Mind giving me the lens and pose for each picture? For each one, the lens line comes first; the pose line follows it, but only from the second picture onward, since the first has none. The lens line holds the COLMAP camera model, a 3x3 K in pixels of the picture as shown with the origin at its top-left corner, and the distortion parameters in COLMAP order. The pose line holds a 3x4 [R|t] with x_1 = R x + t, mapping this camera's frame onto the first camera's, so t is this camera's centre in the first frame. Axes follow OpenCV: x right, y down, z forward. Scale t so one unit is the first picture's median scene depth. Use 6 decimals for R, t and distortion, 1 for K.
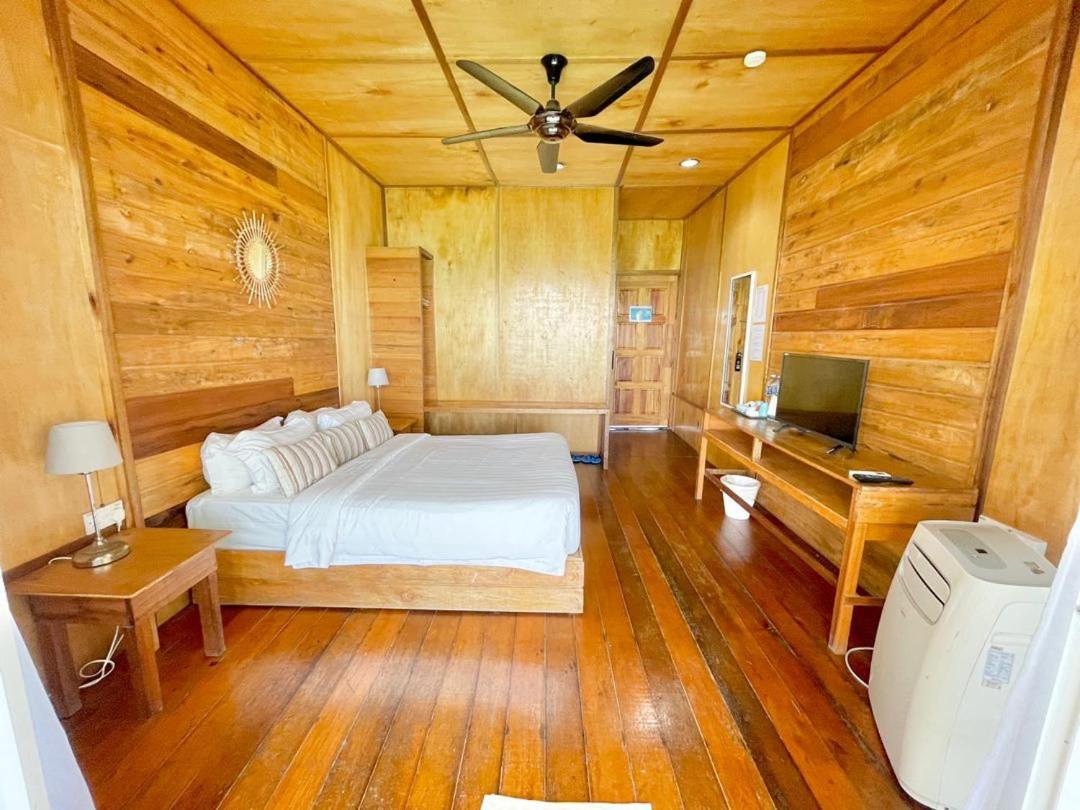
lens RADIAL K [[431.5, 0, 540.0], [0, 431.5, 405.0], [0, 0, 1]] dist [-0.001069, -0.000177]
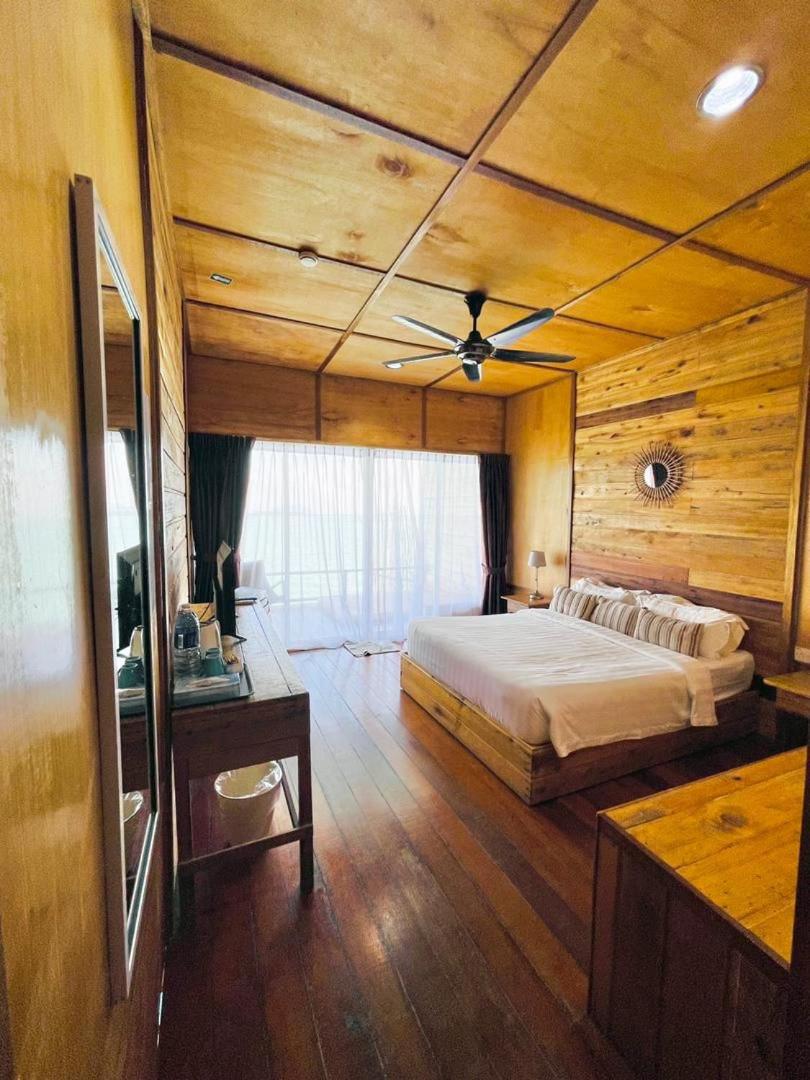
lens RADIAL K [[431.5, 0, 405.0], [0, 431.5, 540.0], [0, 0, 1]] dist [-0.001069, -0.000177]
pose [[-0.904819, 0.008663, -0.425709, 0.710878], [-0.092555, 0.971886, 0.216499, -0.389060], [0.415616, 0.235294, -0.878579, 2.091781]]
